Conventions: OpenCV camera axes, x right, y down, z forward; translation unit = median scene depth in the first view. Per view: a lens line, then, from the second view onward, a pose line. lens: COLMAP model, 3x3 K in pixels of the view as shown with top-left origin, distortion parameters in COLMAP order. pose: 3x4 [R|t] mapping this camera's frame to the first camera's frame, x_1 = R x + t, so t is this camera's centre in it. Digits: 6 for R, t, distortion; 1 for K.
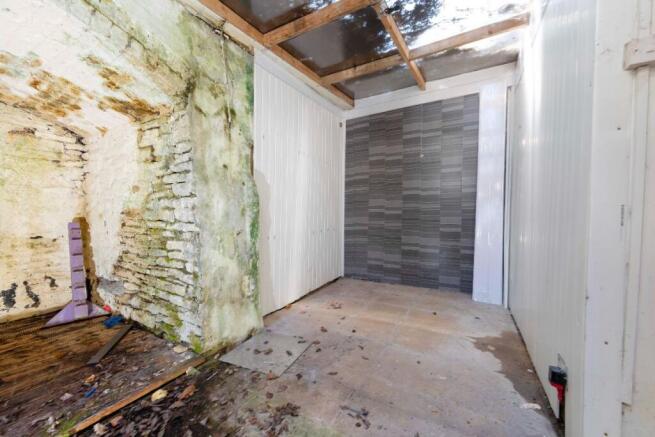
lens RADIAL K [[264.6, 0, 327.5], [0, 264.6, 218.5], [0, 0, 1]] dist [-0.000677, -0.000078]
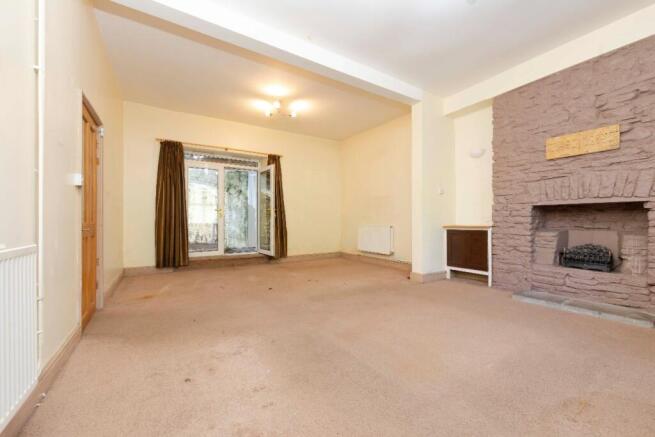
lens RADIAL K [[264.6, 0, 327.5], [0, 264.6, 218.5], [0, 0, 1]] dist [-0.000677, -0.000078]
pose [[0.891210, -0.004199, -0.453571, 2.635468], [0.000625, 0.999968, -0.008029, 0.032423], [0.453590, 0.006872, 0.891184, -1.950270]]
